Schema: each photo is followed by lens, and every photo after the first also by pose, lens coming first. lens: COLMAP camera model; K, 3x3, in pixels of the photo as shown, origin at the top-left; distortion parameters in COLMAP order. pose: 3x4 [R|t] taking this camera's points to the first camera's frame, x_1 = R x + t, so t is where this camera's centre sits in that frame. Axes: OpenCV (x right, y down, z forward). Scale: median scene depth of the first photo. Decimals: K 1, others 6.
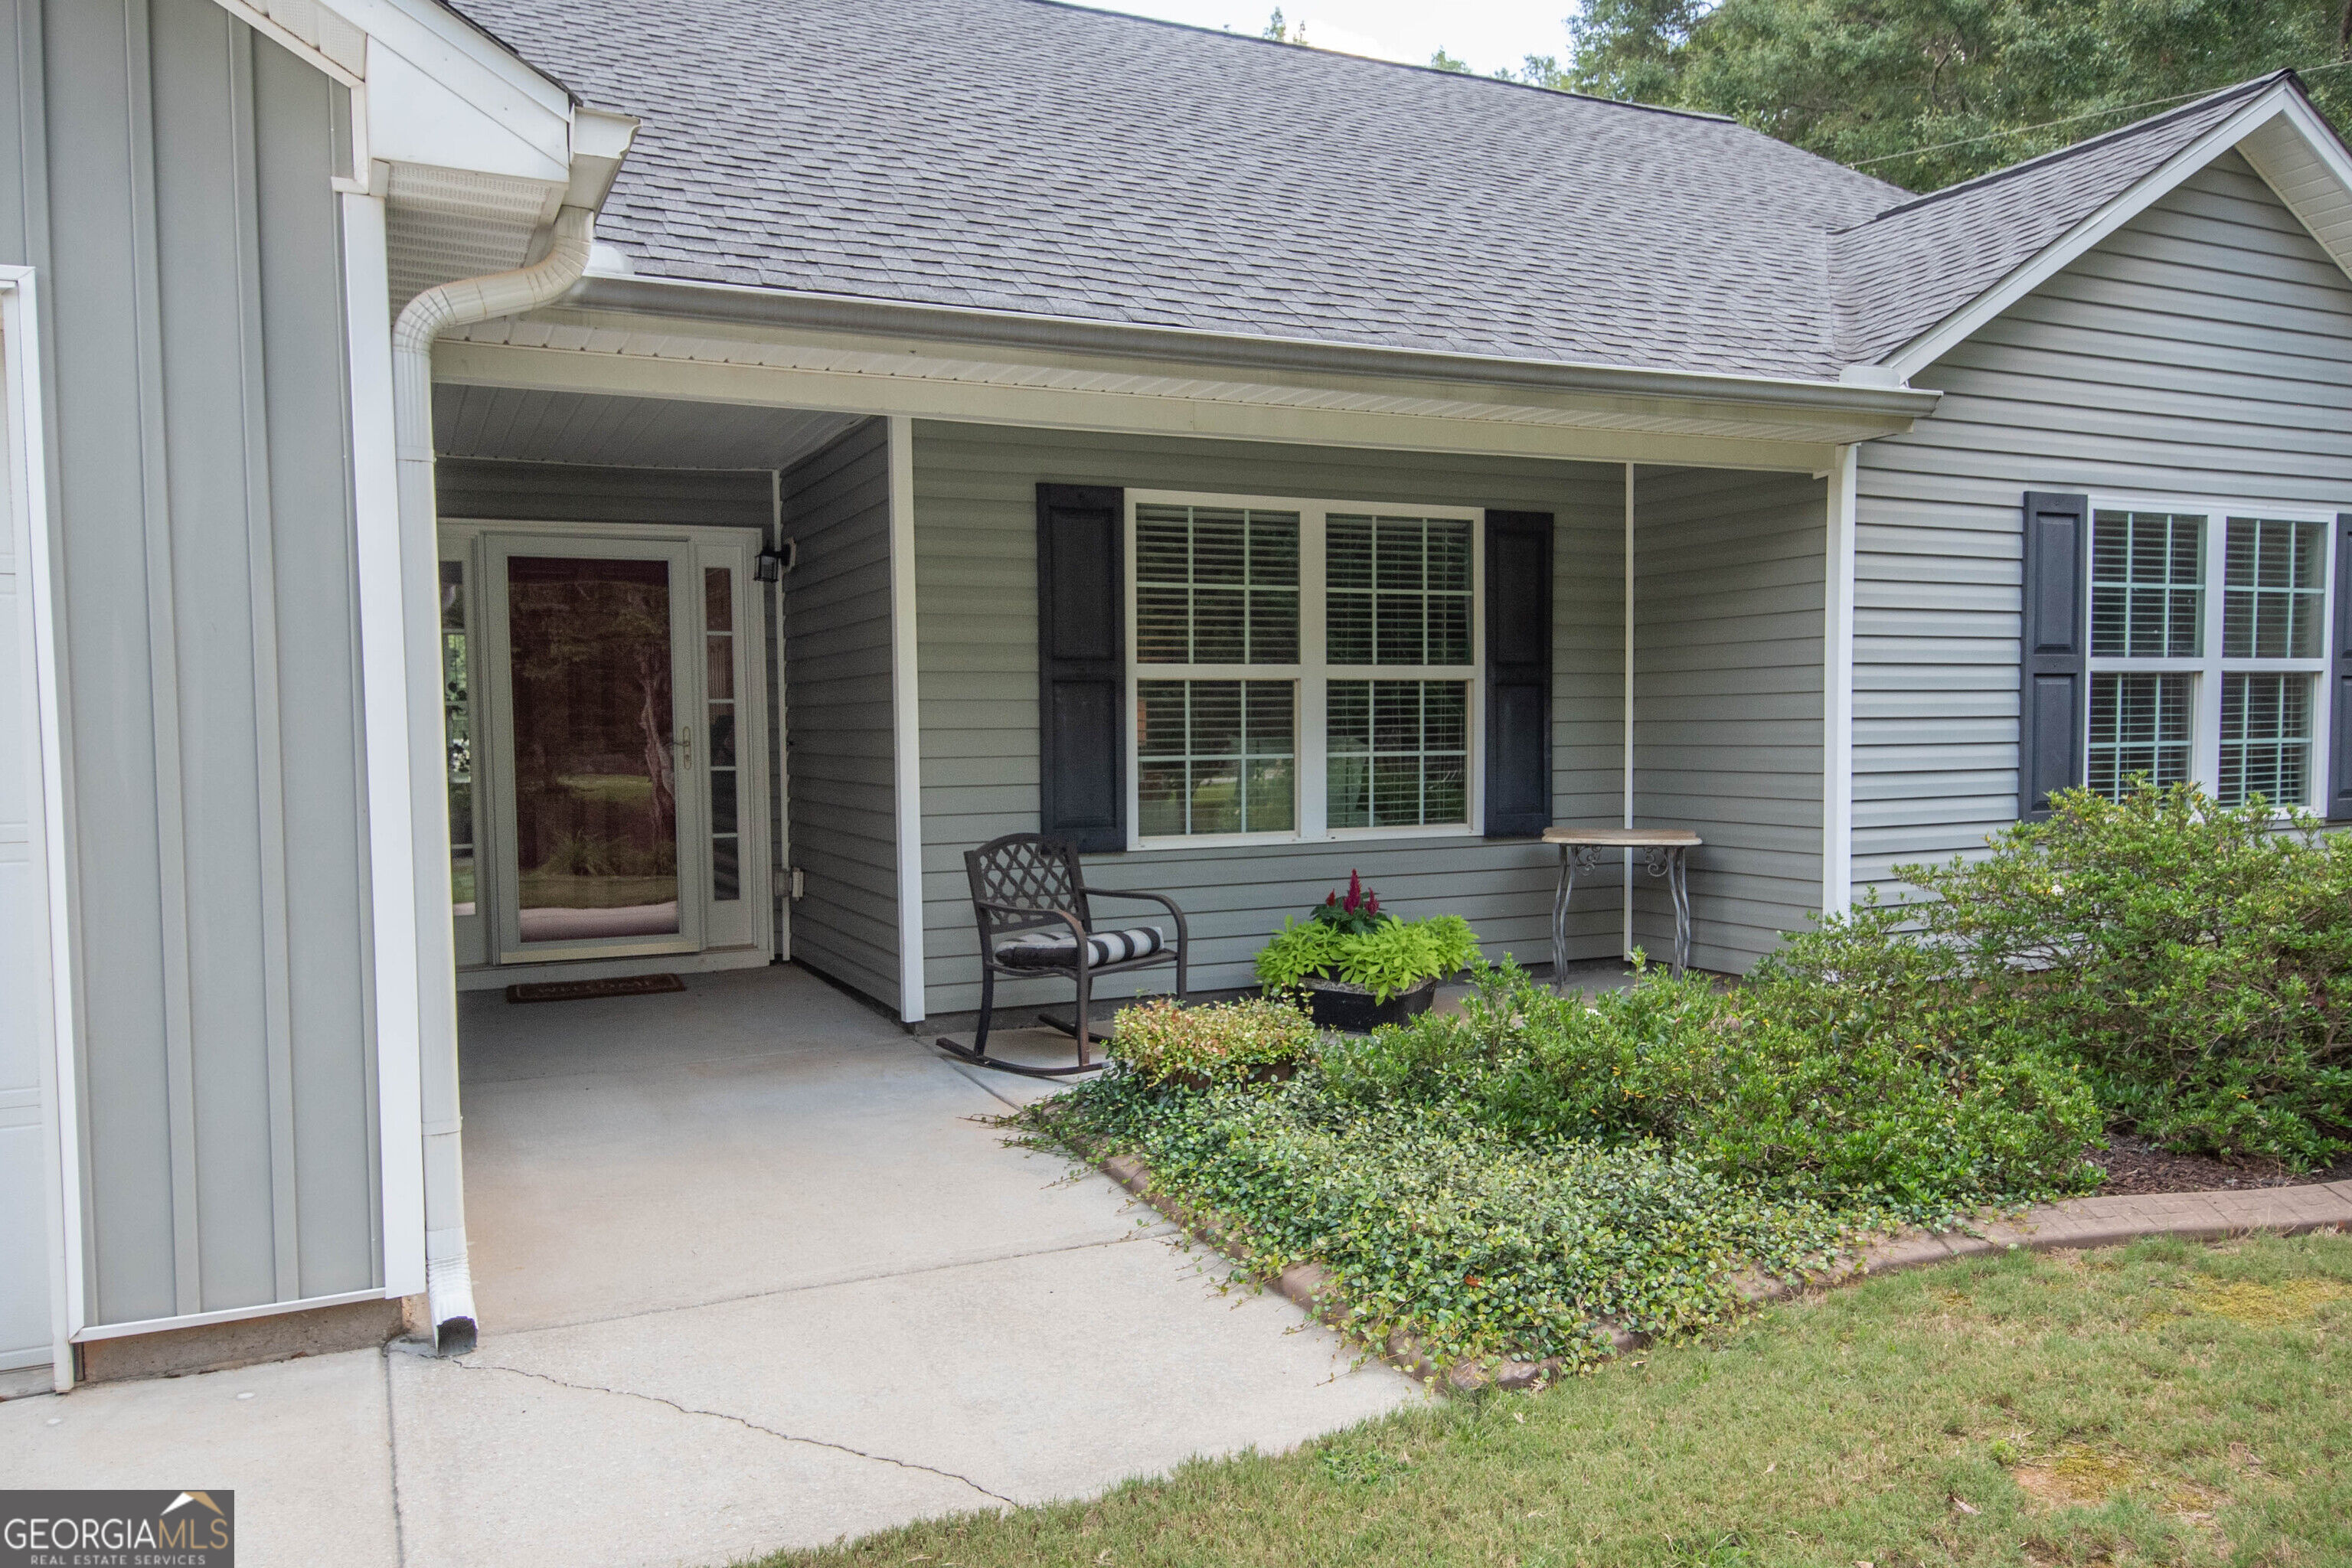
lens RADIAL K [[1699.9, 0, 1167.7], [0, 1699.9, 785.0], [0, 0, 1]] dist [0.007257, 0.001269]
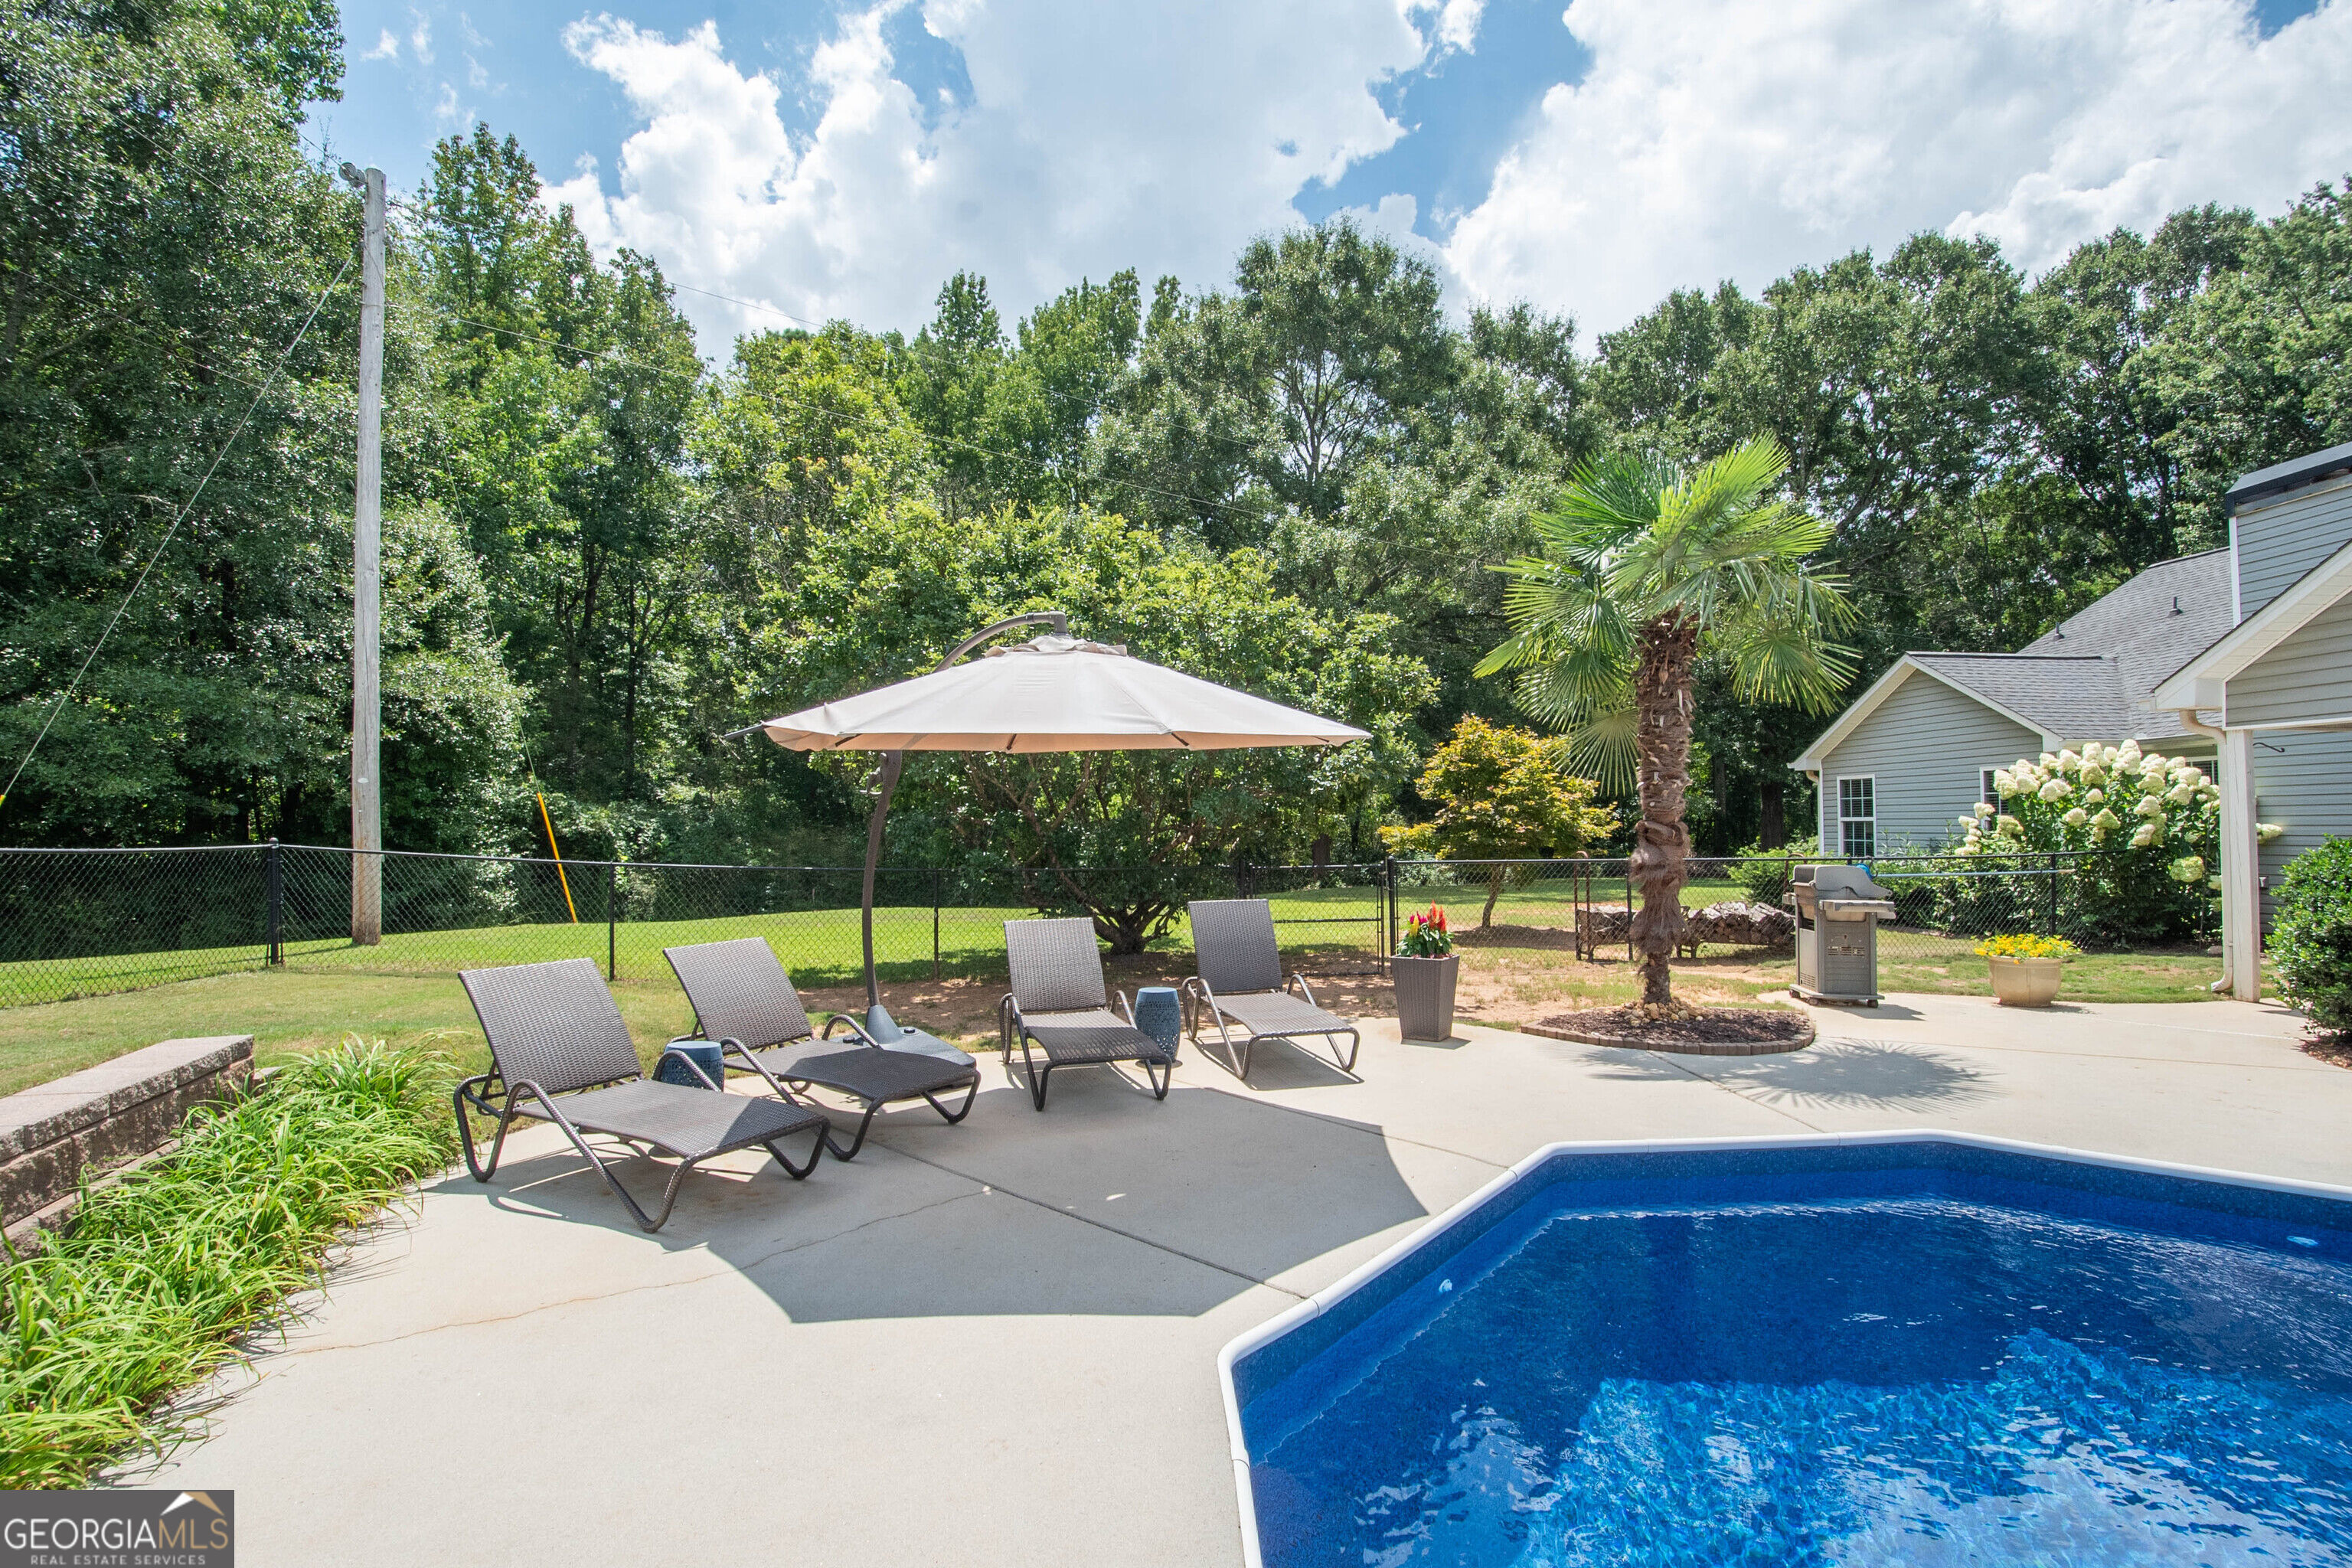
lens RADIAL K [[1049.0, 0, 1190.4], [0, 1049.0, 804.8], [0, 0, 1]] dist [-0.003890, -0.011540]
pose [[-0.396111, -0.002123, -0.918200, 3.302981], [-0.031356, 0.999445, 0.011216, -0.084546], [0.917667, 0.033234, -0.395957, 0.577820]]
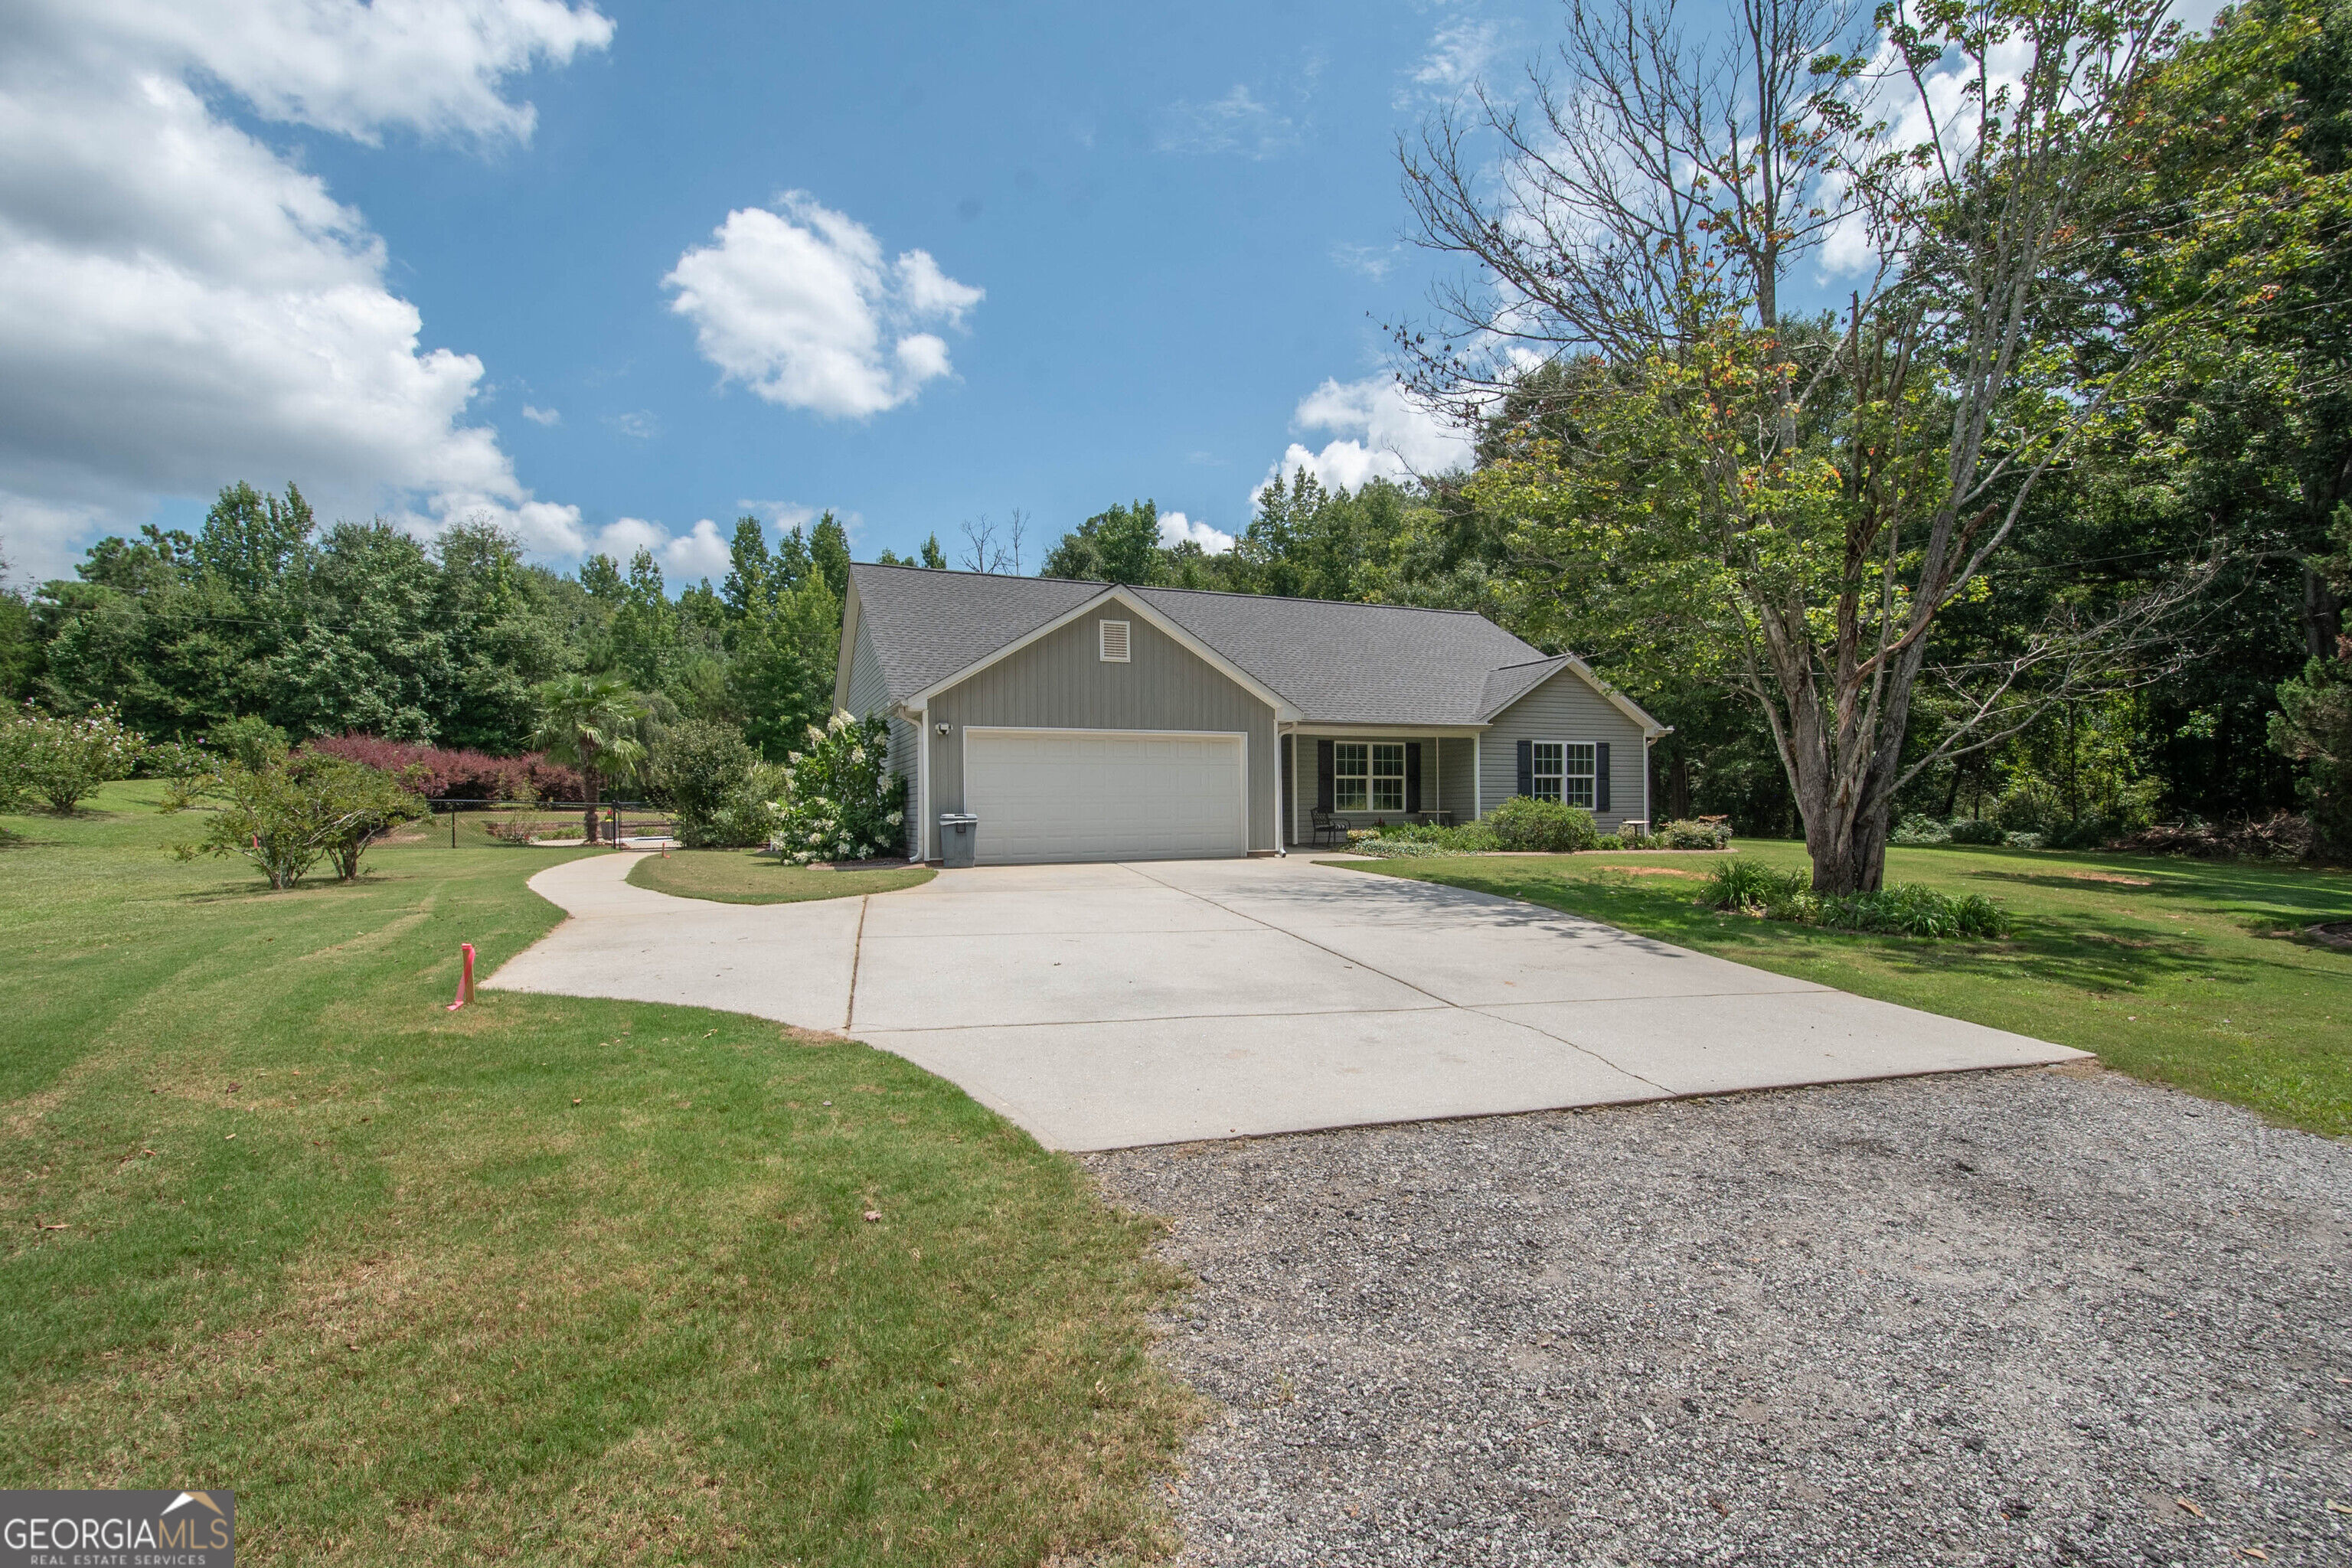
lens RADIAL K [[1049.0, 0, 1170.9], [0, 1049.0, 799.8], [0, 0, 1]] dist [-0.003890, -0.011540]
pose [[0.999504, 0.004845, -0.031128, -0.378676], [-0.006173, 0.999068, -0.042720, 0.125681], [0.030892, 0.042891, 0.998602, -1.940080]]
